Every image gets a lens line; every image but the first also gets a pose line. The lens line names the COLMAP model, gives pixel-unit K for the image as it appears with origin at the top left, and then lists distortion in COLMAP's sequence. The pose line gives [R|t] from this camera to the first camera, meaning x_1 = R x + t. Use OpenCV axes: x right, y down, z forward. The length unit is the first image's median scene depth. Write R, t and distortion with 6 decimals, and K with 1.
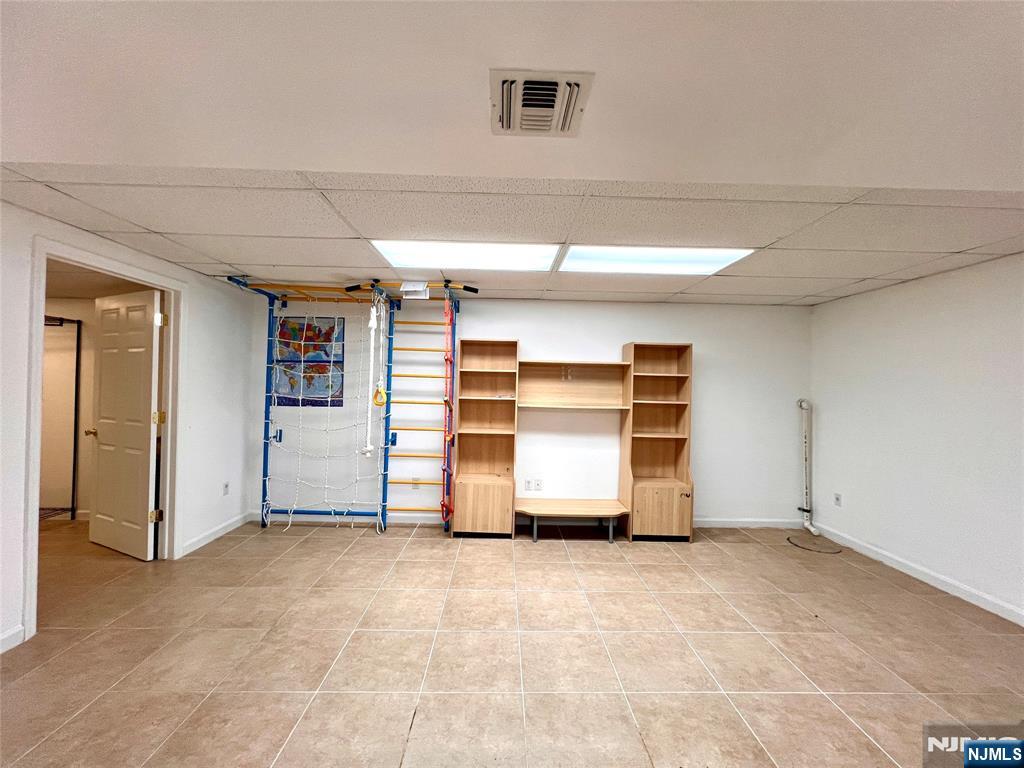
lens RADIAL K [[408.0, 0, 512.0], [0, 408.0, 381.3], [0, 0, 1]] dist [0.000229, -0.000159]
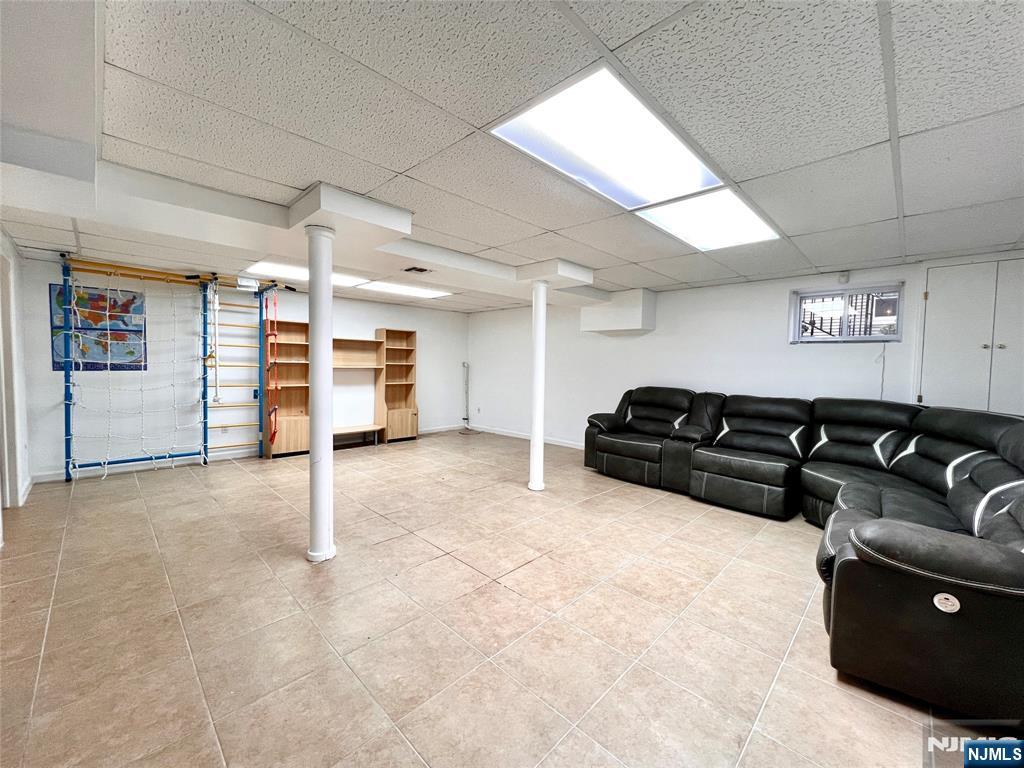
lens RADIAL K [[408.0, 0, 512.9], [0, 408.0, 382.0], [0, 0, 1]] dist [0.000229, -0.000159]
pose [[0.717651, -0.039792, 0.695265, -0.498208], [-0.010672, 0.997621, 0.068112, 0.005511], [-0.696321, -0.056300, 0.715519, -0.578501]]
